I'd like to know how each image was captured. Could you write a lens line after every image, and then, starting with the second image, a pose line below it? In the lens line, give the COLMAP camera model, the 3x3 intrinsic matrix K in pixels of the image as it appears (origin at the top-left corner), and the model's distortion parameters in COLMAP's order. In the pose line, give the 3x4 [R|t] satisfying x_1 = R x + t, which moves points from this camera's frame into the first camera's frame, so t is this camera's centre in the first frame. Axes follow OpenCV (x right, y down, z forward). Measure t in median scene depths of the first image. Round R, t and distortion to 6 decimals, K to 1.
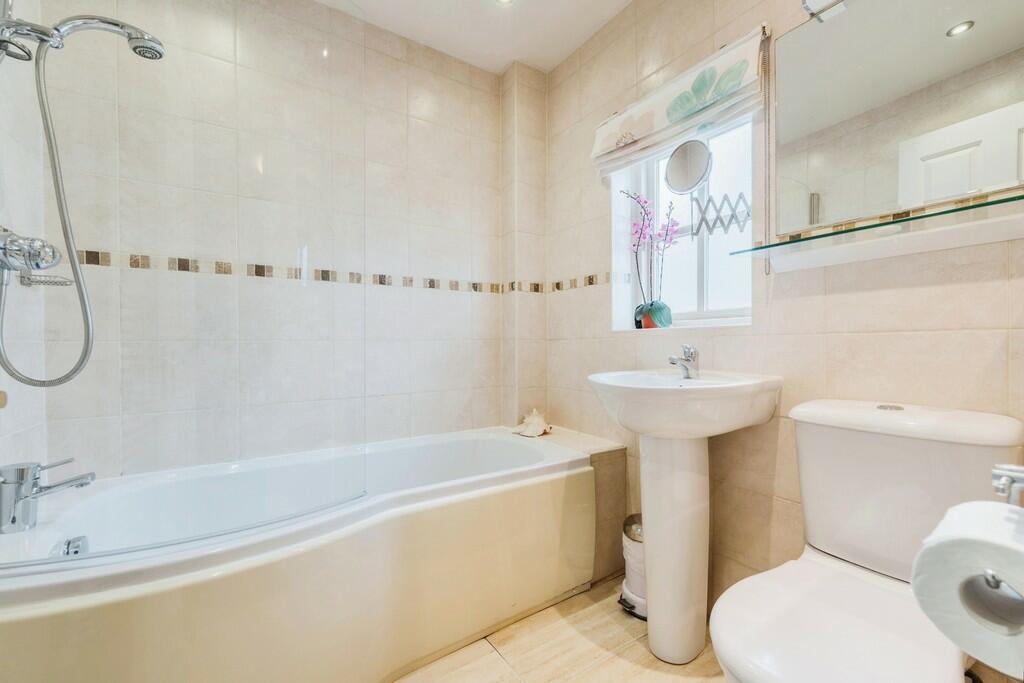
lens RADIAL K [[423.3, 0, 509.7], [0, 423.3, 342.2], [0, 0, 1]] dist [0.001688, -0.000720]
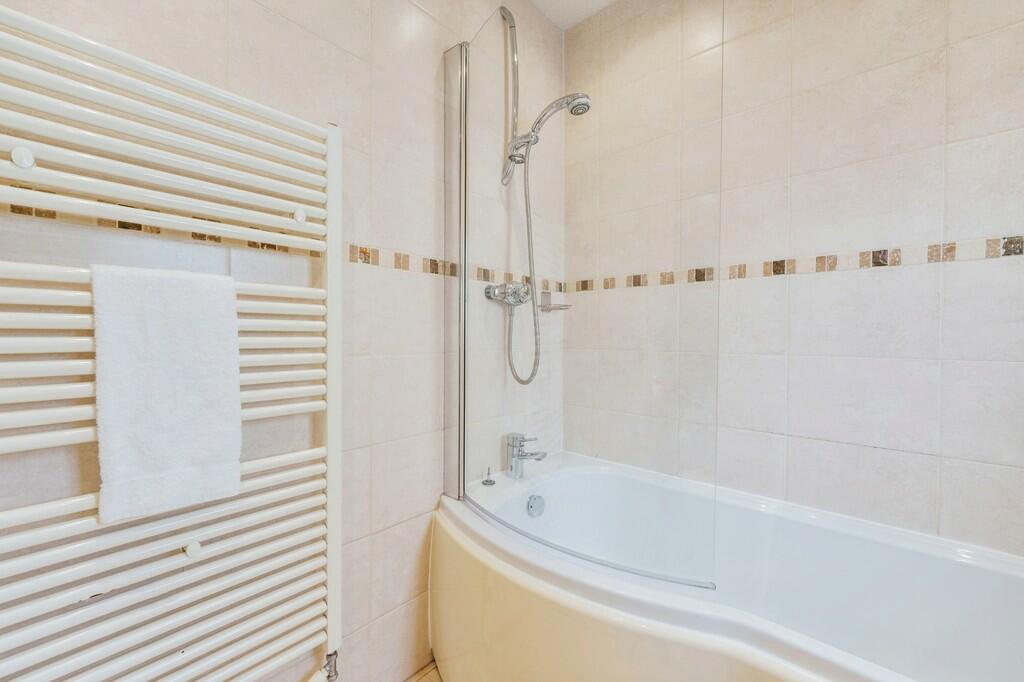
lens RADIAL K [[423.3, 0, 511.9], [0, 423.3, 337.1], [0, 0, 1]] dist [0.001688, -0.000720]
pose [[0.247370, 0.006957, -0.968896, 0.198187], [-0.005683, 0.999967, 0.005729, -0.042097], [0.968904, 0.004089, 0.247402, 0.412360]]
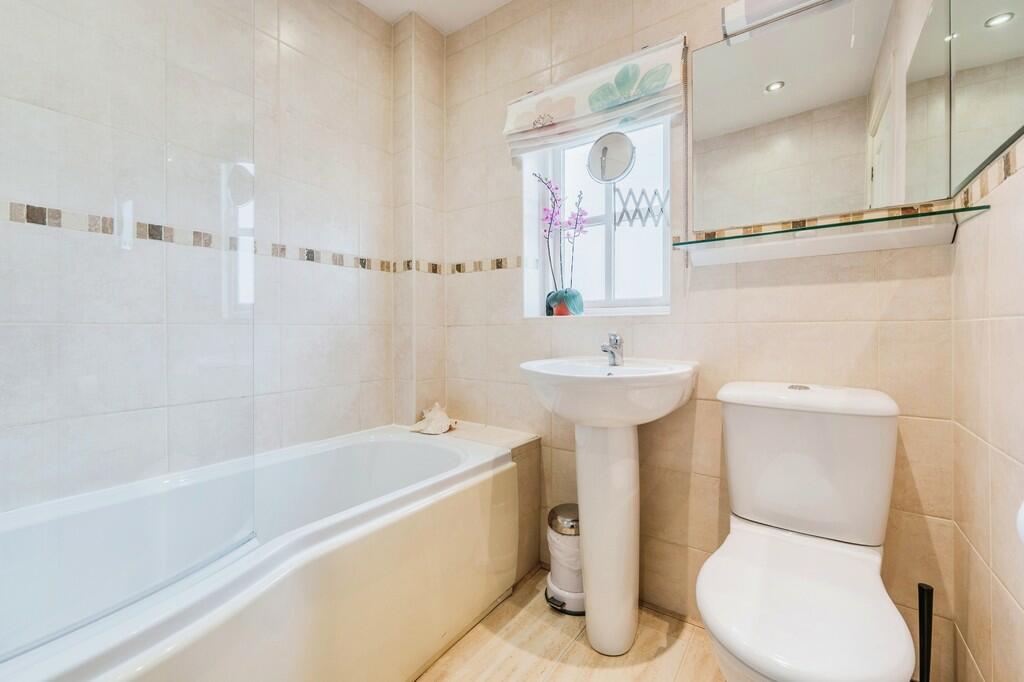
lens RADIAL K [[423.3, 0, 519.4], [0, 423.3, 328.9], [0, 0, 1]] dist [0.001688, -0.000720]
pose [[0.926824, 0.006988, 0.375431, -0.154452], [-0.007008, 0.999975, -0.001314, 0.000592], [-0.375431, -0.001413, 0.926849, 0.132057]]
